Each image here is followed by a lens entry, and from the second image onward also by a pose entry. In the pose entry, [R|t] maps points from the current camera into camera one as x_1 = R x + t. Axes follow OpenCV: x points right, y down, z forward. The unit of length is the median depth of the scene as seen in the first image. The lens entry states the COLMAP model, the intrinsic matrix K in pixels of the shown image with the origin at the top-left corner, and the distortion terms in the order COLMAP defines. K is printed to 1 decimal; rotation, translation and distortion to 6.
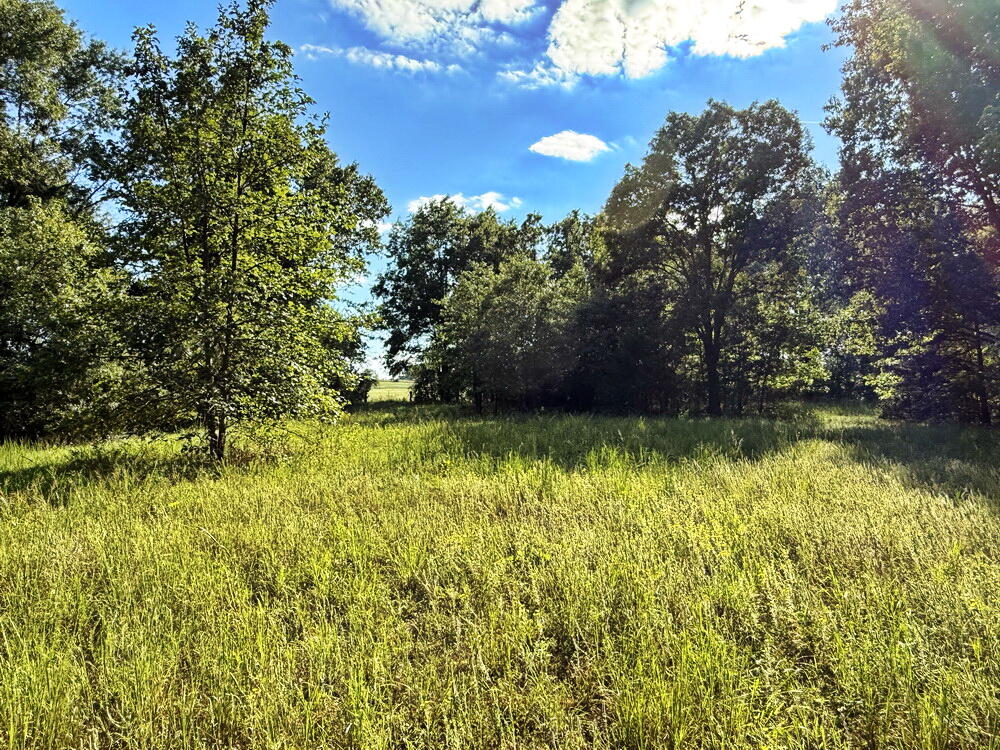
lens RADIAL K [[666.0, 0, 500.0], [0, 666.0, 375.0], [0, 0, 1]] dist [0.004904, 0.000536]
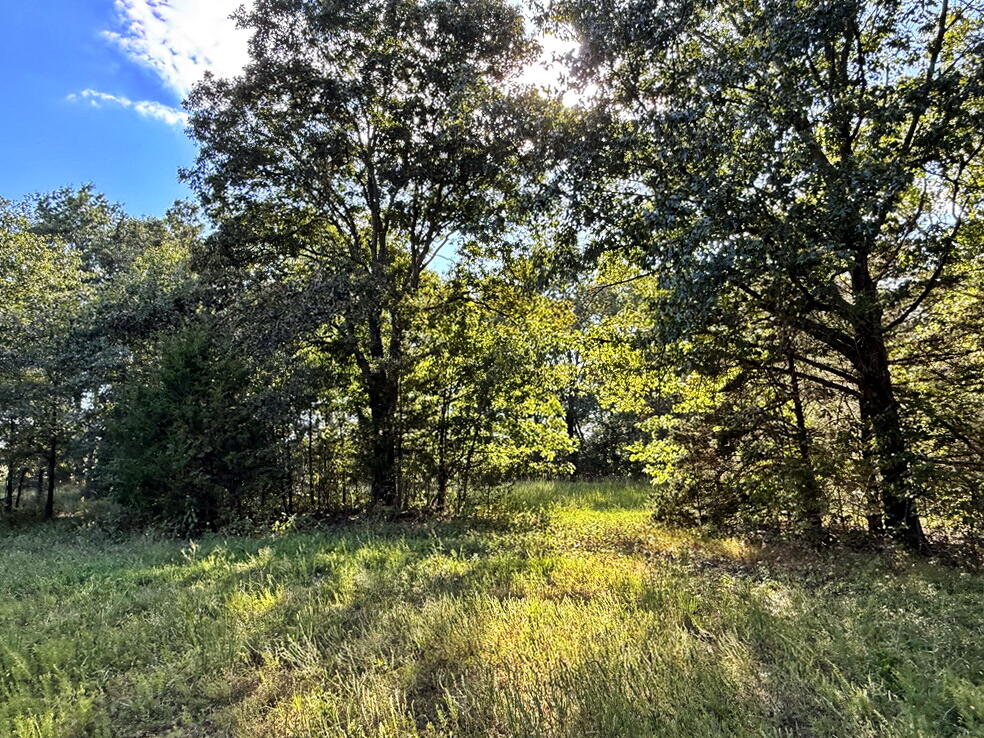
lens RADIAL K [[655.4, 0, 492.0], [0, 655.4, 369.0], [0, 0, 1]] dist [0.004904, 0.000536]
pose [[0.956789, 0.041919, 0.287747, 0.253214], [-0.007361, 0.992729, -0.120144, 0.005106], [-0.290691, 0.112835, 0.950141, 0.462337]]
